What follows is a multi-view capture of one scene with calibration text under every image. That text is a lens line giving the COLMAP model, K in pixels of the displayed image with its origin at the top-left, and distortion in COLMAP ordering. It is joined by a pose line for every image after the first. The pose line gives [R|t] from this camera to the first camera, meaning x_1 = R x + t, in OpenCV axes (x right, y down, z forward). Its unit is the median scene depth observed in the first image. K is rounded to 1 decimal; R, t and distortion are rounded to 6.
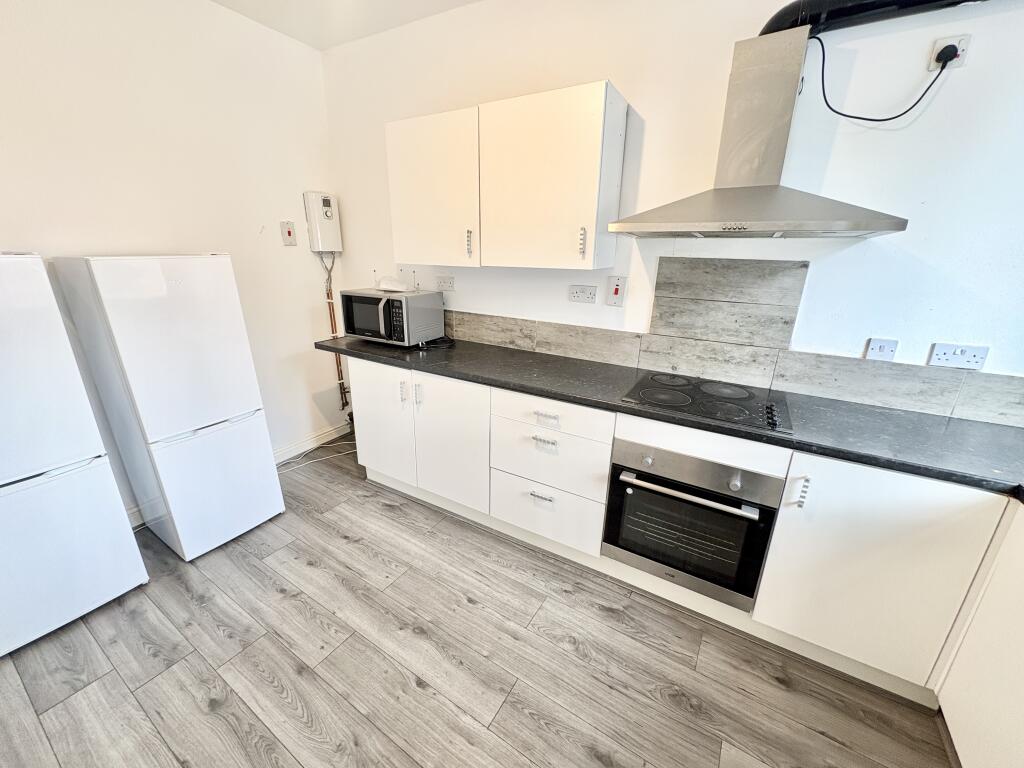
lens RADIAL K [[413.5, 0, 510.1], [0, 413.5, 383.8], [0, 0, 1]] dist [-0.000956, 0.000645]
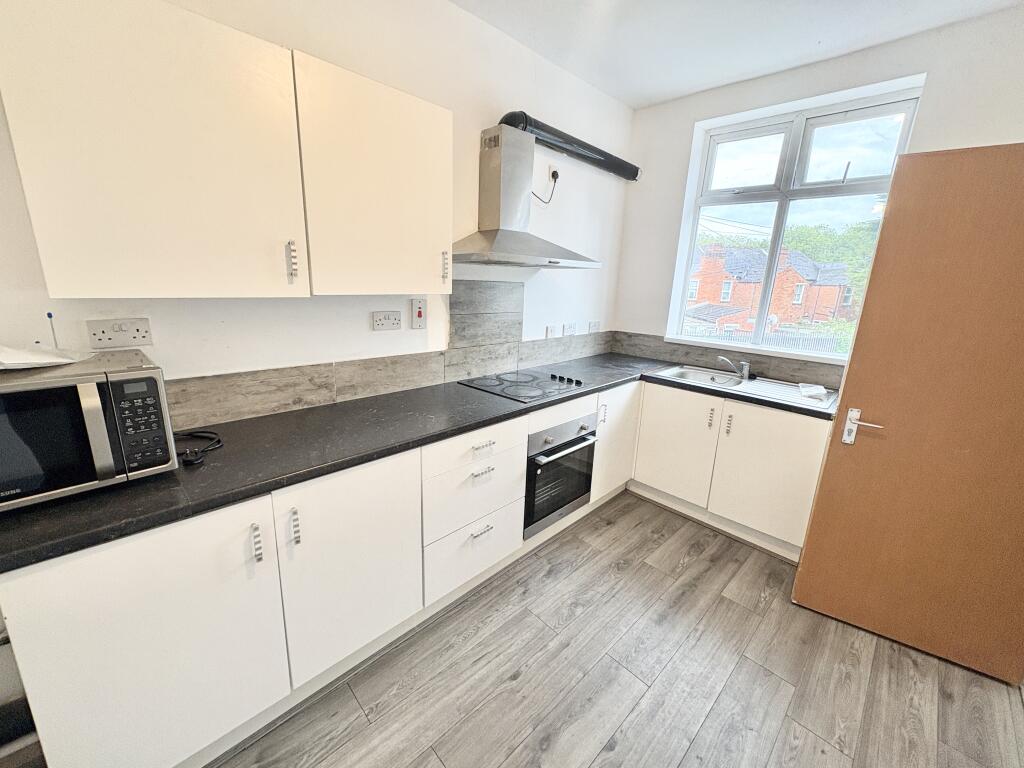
lens RADIAL K [[413.5, 0, 511.6], [0, 413.5, 383.4], [0, 0, 1]] dist [-0.000956, 0.000645]
pose [[0.229120, -0.247934, 0.941293, -0.701769], [0.269357, 0.945406, 0.183453, -0.200338], [-0.935388, 0.211511, 0.283394, 0.583060]]
